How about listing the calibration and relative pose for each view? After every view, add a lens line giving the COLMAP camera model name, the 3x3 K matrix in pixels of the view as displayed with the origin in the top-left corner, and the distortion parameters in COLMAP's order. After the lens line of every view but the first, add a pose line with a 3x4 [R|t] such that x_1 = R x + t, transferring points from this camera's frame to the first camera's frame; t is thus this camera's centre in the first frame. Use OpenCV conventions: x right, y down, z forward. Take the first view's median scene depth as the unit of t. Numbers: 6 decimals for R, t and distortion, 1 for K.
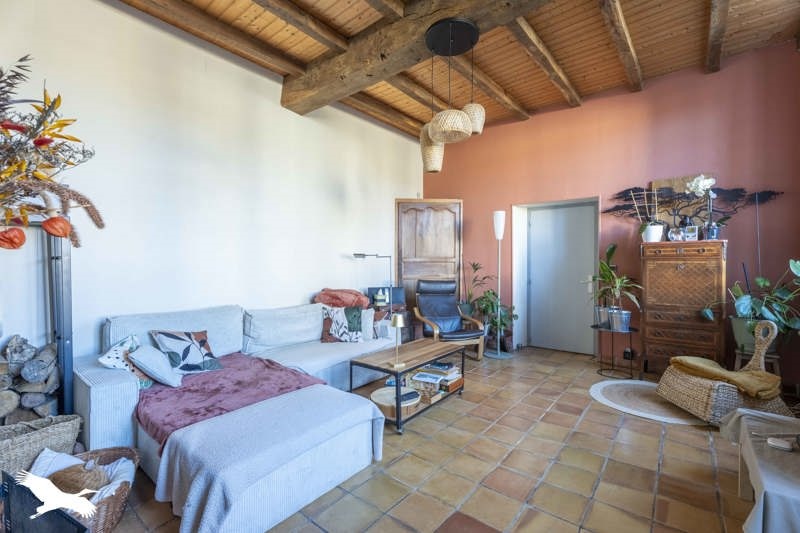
lens RADIAL K [[364.0, 0, 399.3], [0, 364.0, 262.7], [0, 0, 1]] dist [-0.005185, -0.000492]
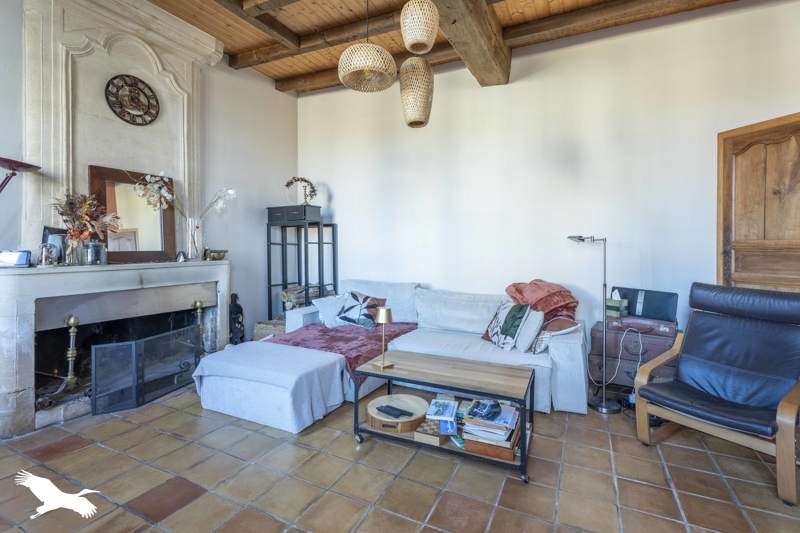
lens RADIAL K [[364.0, 0, 413.0], [0, 364.0, 249.9], [0, 0, 1]] dist [-0.005185, -0.000492]
pose [[0.237496, 0.014652, -0.971278, 0.604452], [-0.008198, 0.999881, 0.013079, -0.005670], [0.971354, 0.004857, 0.237588, 0.622093]]
